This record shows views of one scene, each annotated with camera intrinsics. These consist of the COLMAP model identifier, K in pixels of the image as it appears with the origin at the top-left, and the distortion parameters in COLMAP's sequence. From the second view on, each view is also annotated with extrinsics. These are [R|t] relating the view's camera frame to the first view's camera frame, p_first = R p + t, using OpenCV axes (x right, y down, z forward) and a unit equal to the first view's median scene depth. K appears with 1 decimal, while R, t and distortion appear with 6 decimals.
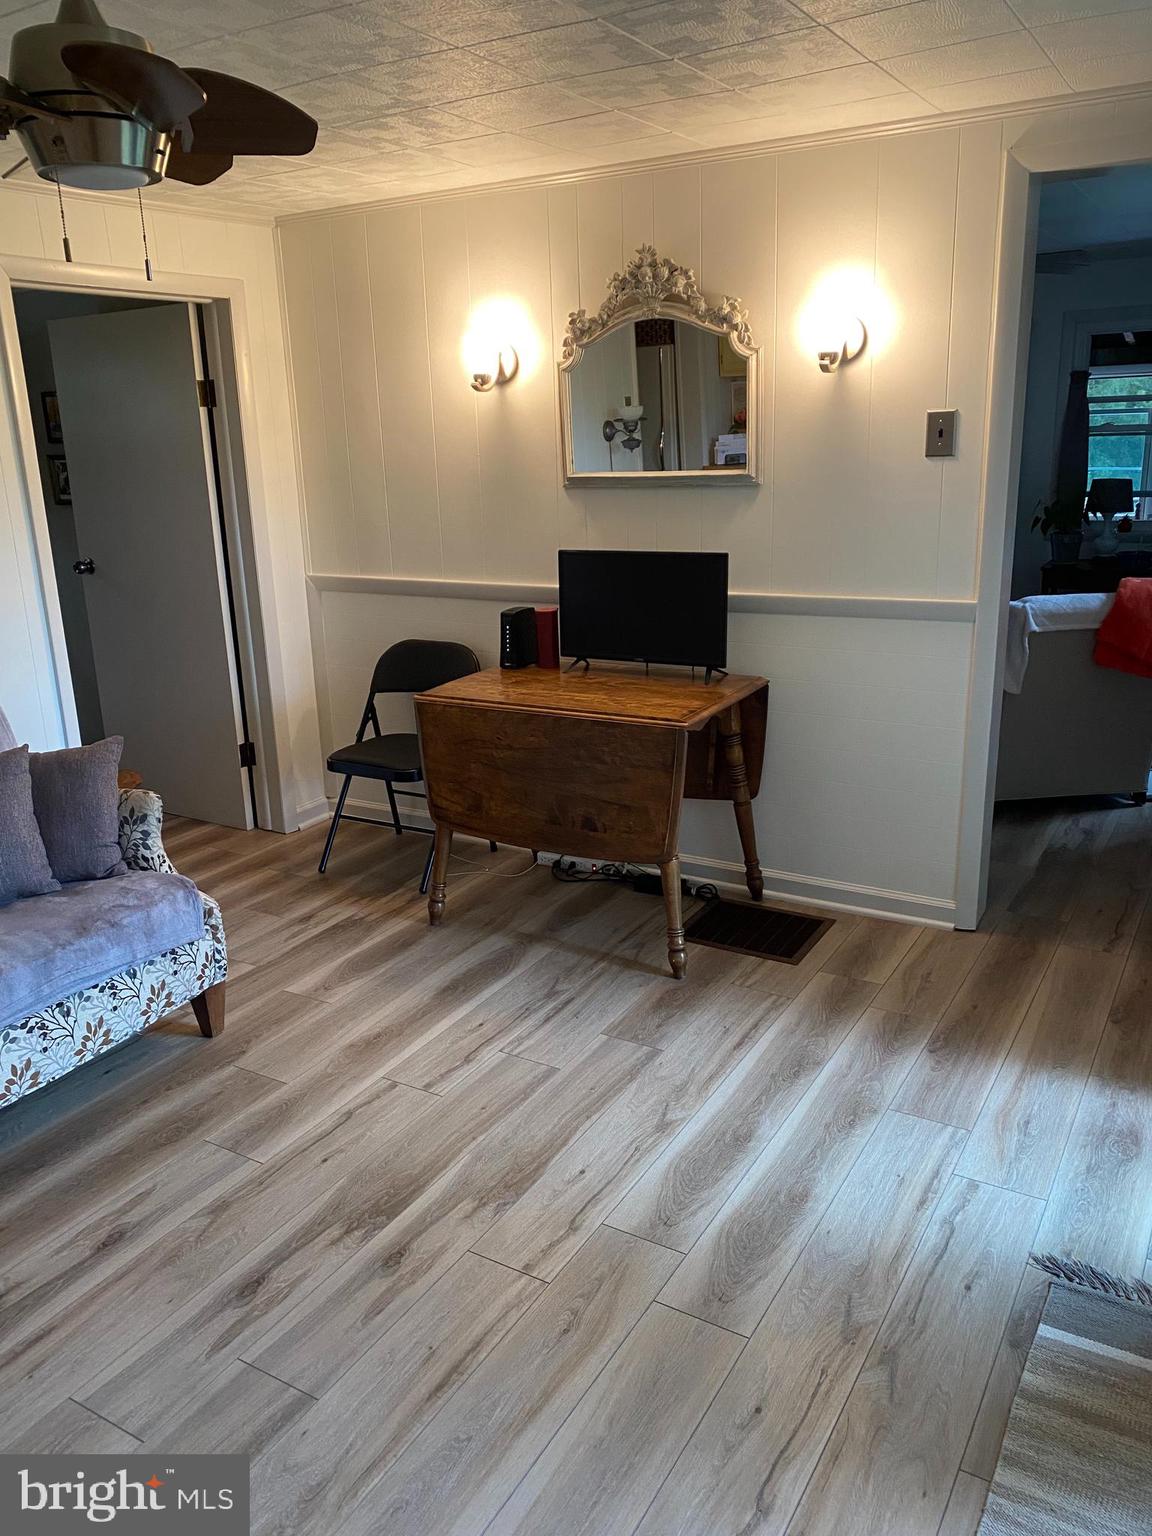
lens RADIAL K [[1174.1, 0, 563.9], [0, 1174.1, 762.1], [0, 0, 1]] dist [0.003016, 0.005839]
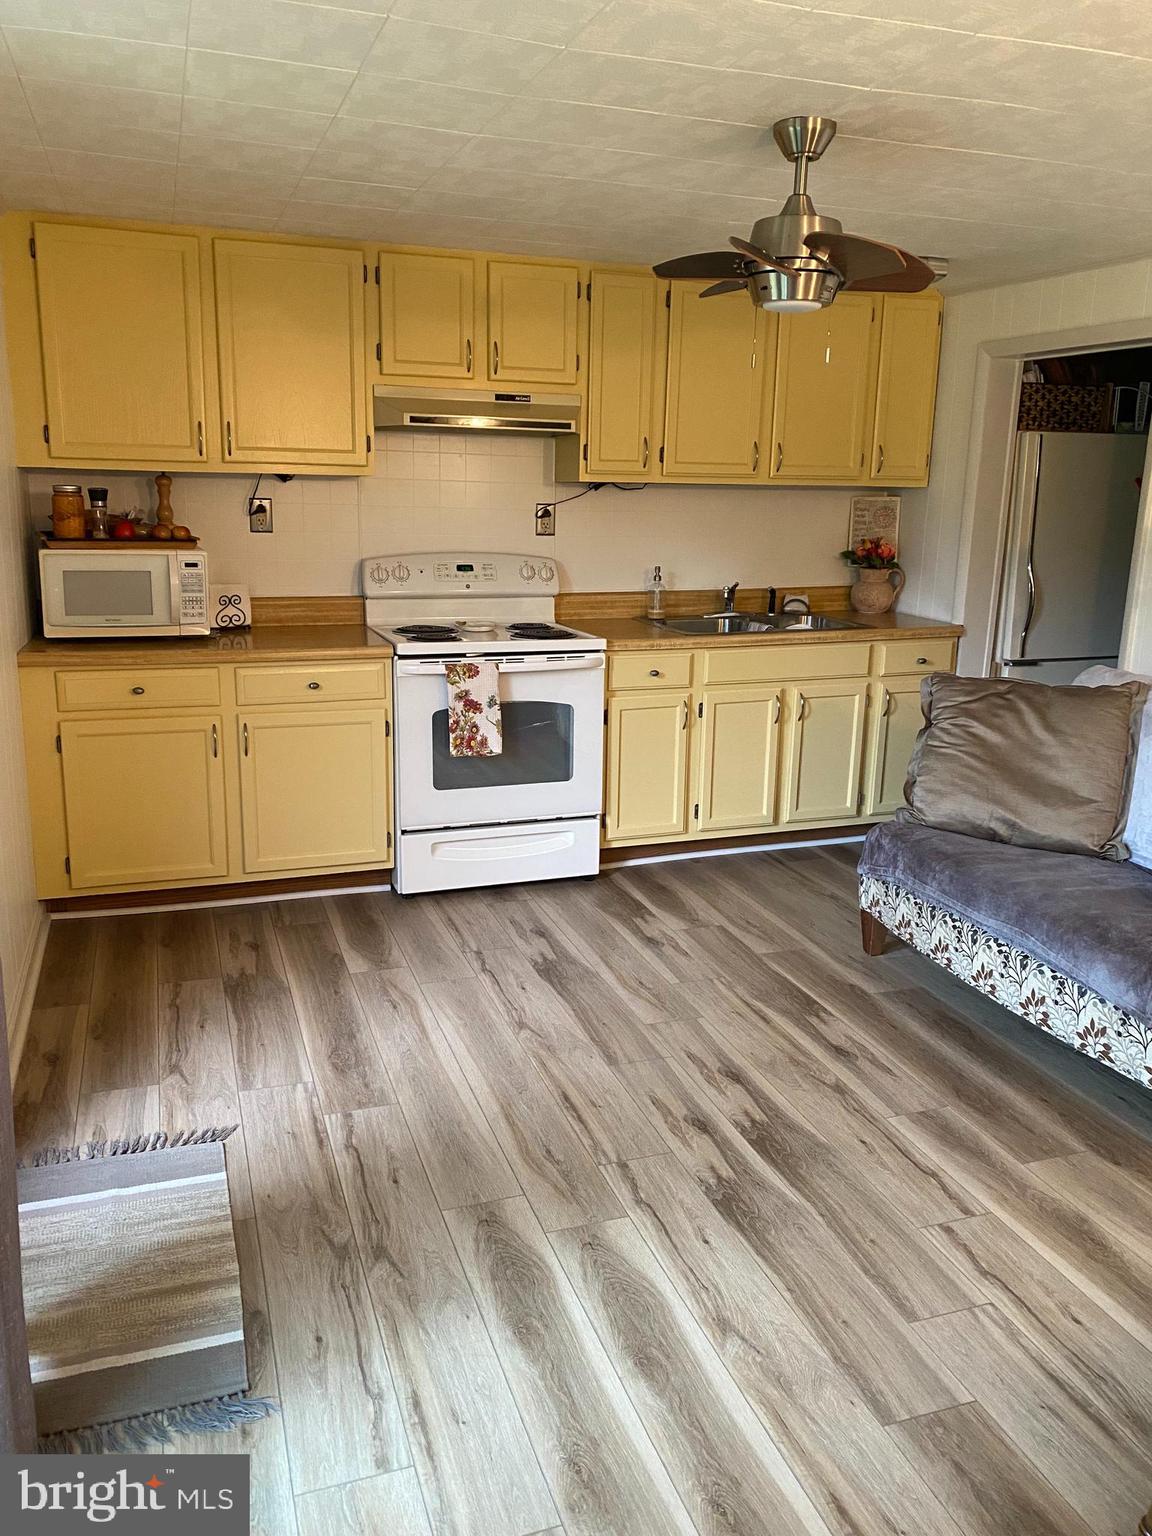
lens RADIAL K [[1174.1, 0, 562.6], [0, 1174.1, 766.4], [0, 0, 1]] dist [0.003016, 0.005839]
pose [[-0.641280, 0.208390, -0.738467, 0.762455], [-0.205327, 0.880711, 0.426836, -0.402486], [0.739324, 0.425349, -0.521994, 1.323360]]
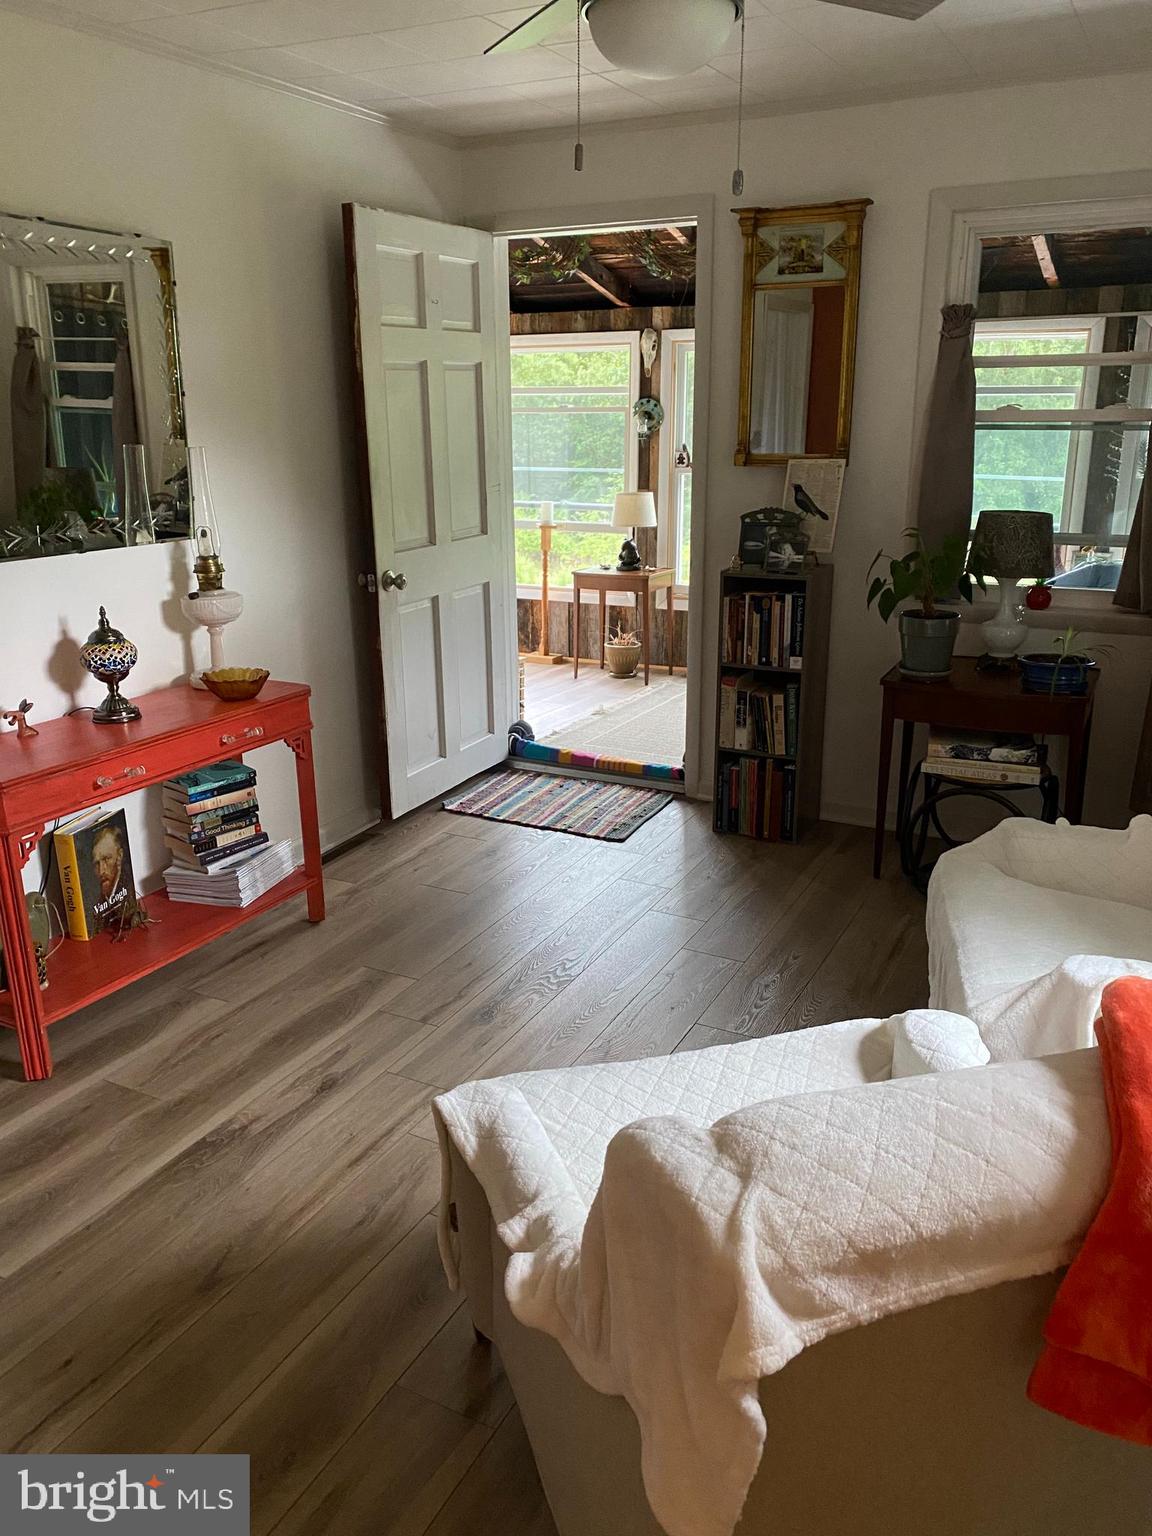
lens RADIAL K [[1174.1, 0, 573.1], [0, 1174.1, 770.8], [0, 0, 1]] dist [0.003016, 0.005839]
pose [[0.997259, 0.004150, 0.073871, 0.028486], [-0.006167, 0.999614, 0.027085, -0.017110], [-0.073730, -0.027466, 0.996900, 0.059966]]
